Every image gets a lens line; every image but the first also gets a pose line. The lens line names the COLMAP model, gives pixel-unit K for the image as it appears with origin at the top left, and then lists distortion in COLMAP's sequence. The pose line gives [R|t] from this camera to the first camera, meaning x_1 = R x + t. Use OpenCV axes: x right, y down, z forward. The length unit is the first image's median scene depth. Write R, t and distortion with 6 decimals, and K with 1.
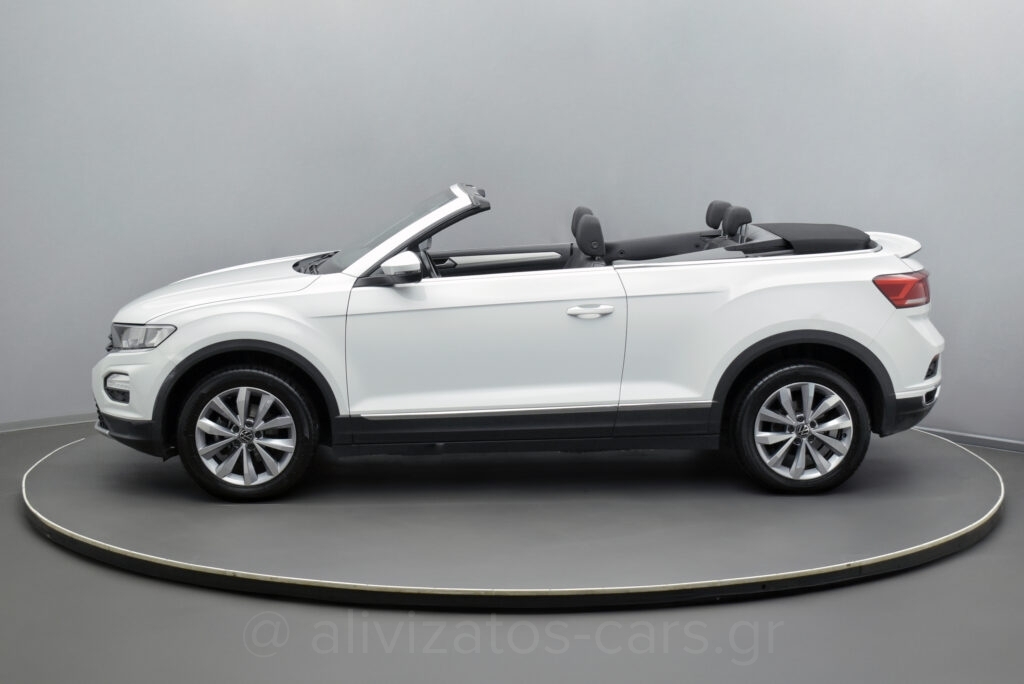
lens RADIAL K [[1669.0, 0, 505.9], [0, 1669.0, 344.7], [0, 0, 1]] dist [0.026218, 0.000000]
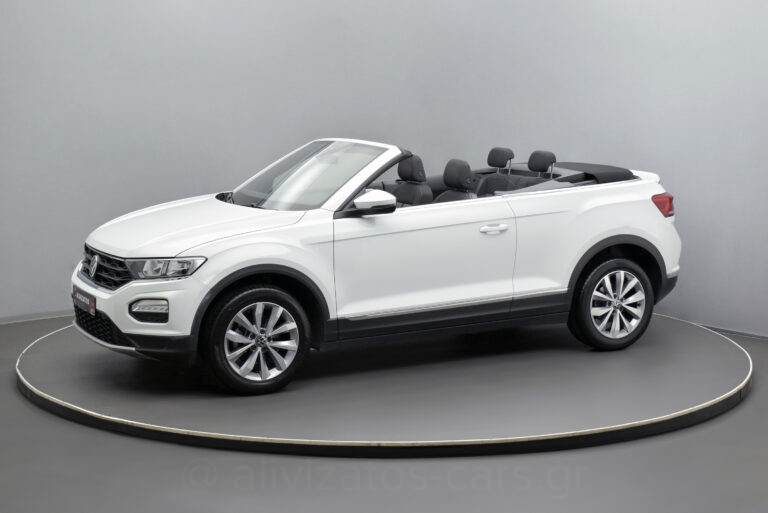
lens RADIAL K [[1251.8, 0, 388.4], [0, 1251.8, 252.6], [0, 0, 1]] dist [0.026218, 0.000000]
pose [[0.903770, -0.056418, 0.424283, -0.463684], [0.060678, 0.998151, 0.003476, -0.009332], [-0.423695, 0.022603, 0.905523, 0.102675]]
